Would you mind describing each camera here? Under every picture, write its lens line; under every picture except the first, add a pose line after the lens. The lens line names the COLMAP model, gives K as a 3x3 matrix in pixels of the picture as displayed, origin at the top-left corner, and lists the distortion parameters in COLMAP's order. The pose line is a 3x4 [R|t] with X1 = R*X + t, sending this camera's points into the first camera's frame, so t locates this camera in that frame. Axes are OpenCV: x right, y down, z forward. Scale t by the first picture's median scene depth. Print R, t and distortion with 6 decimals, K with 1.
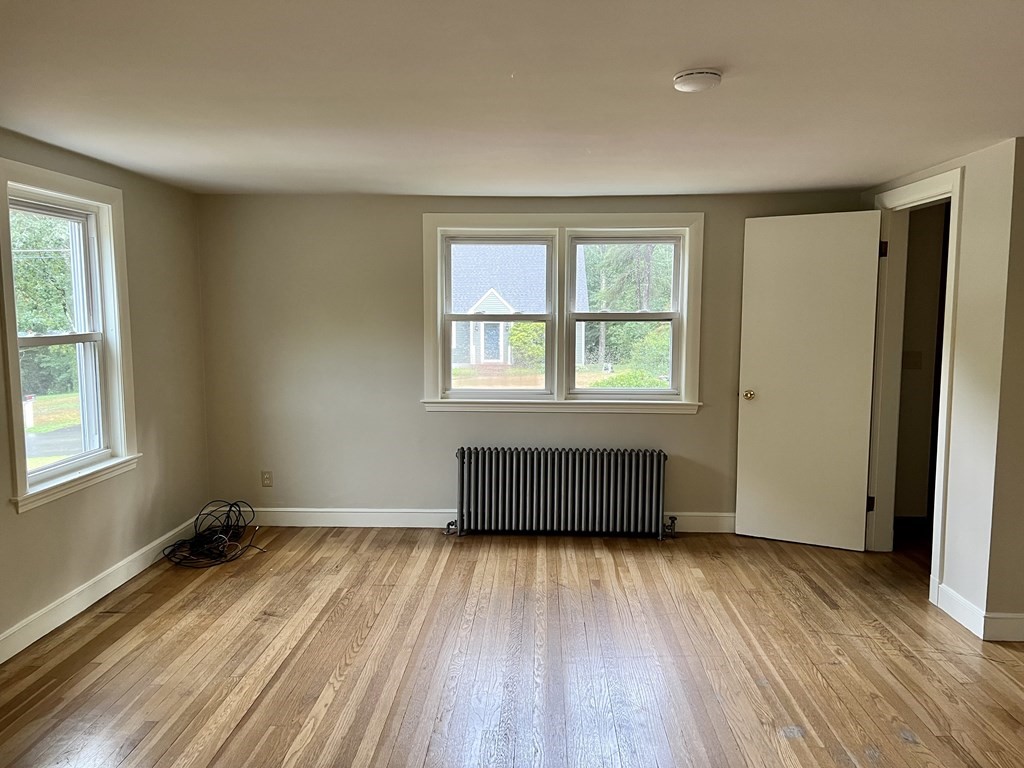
lens RADIAL K [[789.3, 0, 513.0], [0, 789.3, 380.4], [0, 0, 1]] dist [0.114474, -0.131617]
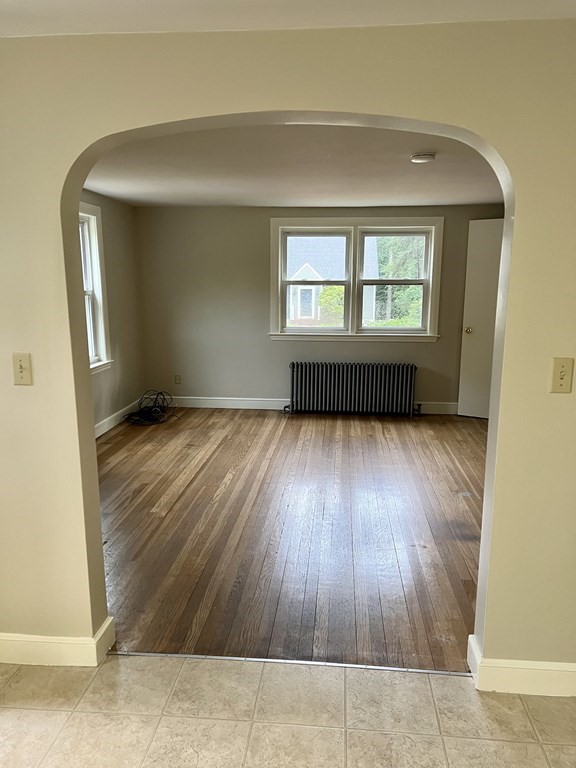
lens RADIAL K [[592.0, 0, 286.2], [0, 592.0, 388.8], [0, 0, 1]] dist [0.114474, -0.131617]
pose [[0.998316, 0.011874, -0.056786, -0.007307], [-0.006537, 0.995620, 0.093262, 0.026664], [0.057645, -0.092734, 0.994021, -0.264795]]
